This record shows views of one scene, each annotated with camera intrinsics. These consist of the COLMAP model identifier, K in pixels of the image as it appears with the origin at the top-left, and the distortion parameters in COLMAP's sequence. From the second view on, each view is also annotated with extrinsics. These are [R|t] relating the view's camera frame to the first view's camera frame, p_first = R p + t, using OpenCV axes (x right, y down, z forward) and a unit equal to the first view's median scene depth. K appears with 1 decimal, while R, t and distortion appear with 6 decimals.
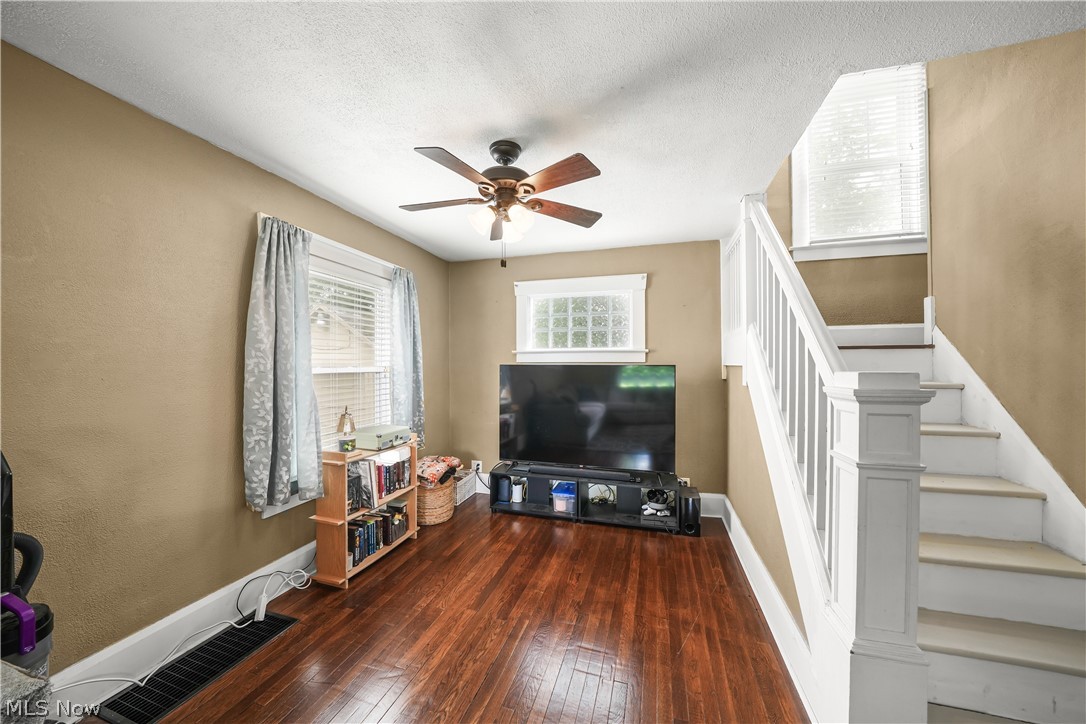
lens RADIAL K [[383.3, 0, 538.5], [0, 383.3, 379.3], [0, 0, 1]] dist [-0.018112, -0.000018]
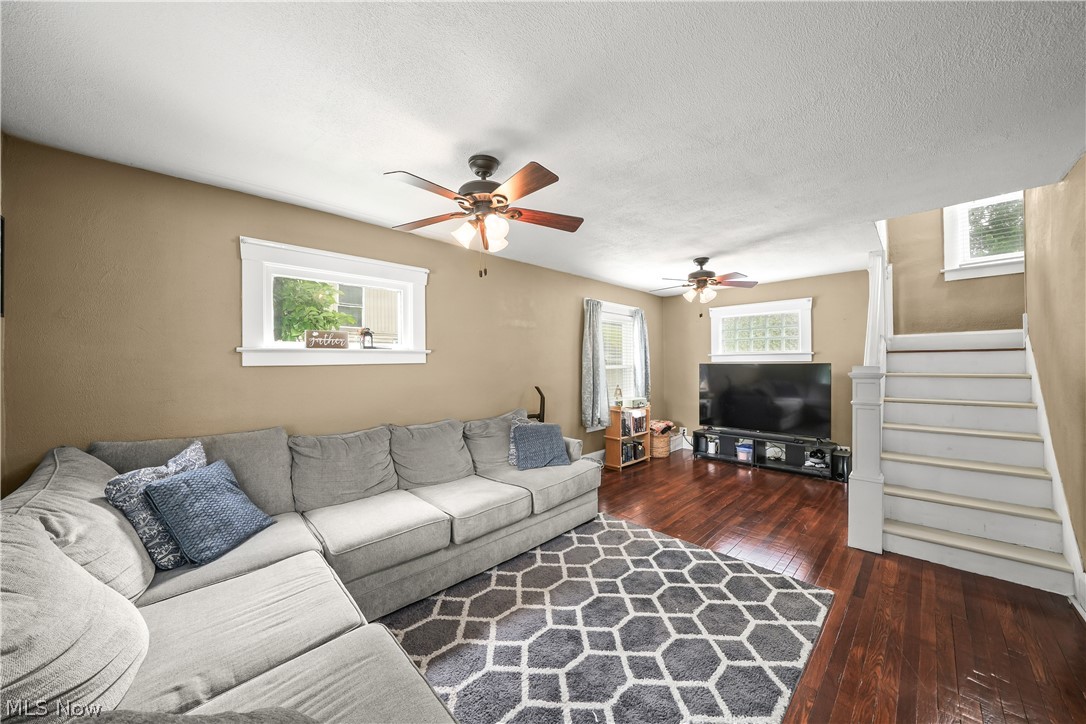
lens RADIAL K [[373.8, 0, 540.2], [0, 373.8, 363.0], [0, 0, 1]] dist [-0.025061, -0.000060]
pose [[0.875156, -0.007198, -0.483787, 0.075862], [-0.012084, 0.999252, -0.036728, 0.026106], [0.483689, 0.037989, 0.874415, -0.757721]]
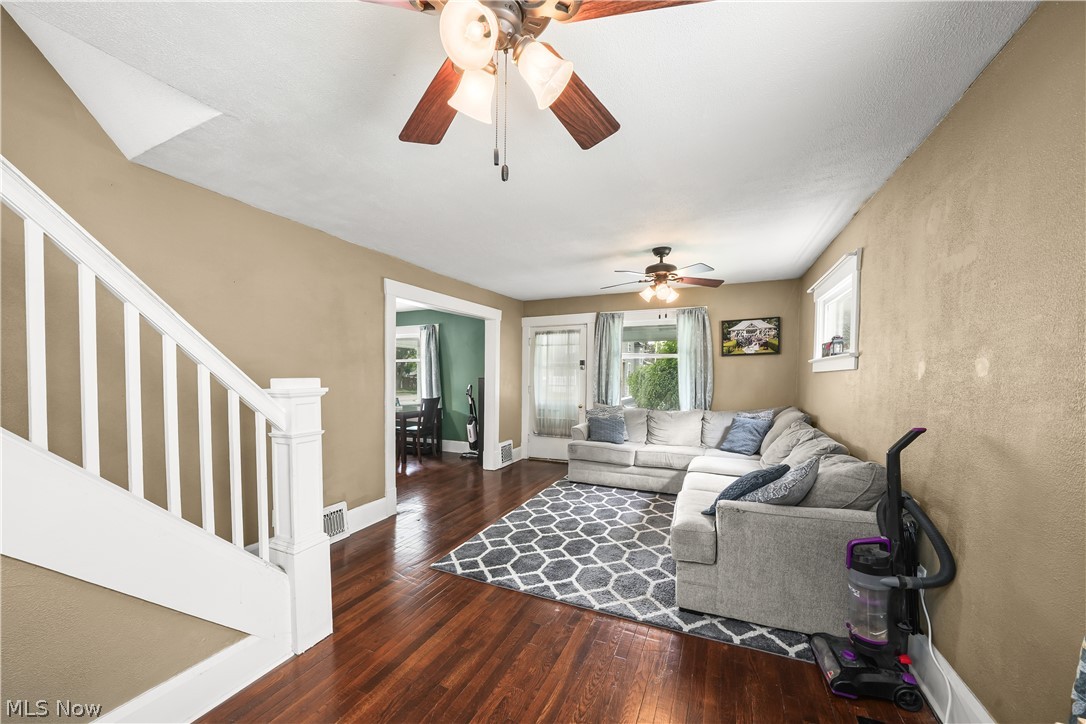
lens RADIAL K [[396.1, 0, 546.3], [0, 396.1, 380.7], [0, 0, 1]] dist [-0.027996, -0.000024]
pose [[-0.992769, 0.000711, 0.120041, -0.138364], [0.007065, 0.998595, 0.052518, -0.032056], [-0.119835, 0.052986, -0.991379, 0.930843]]
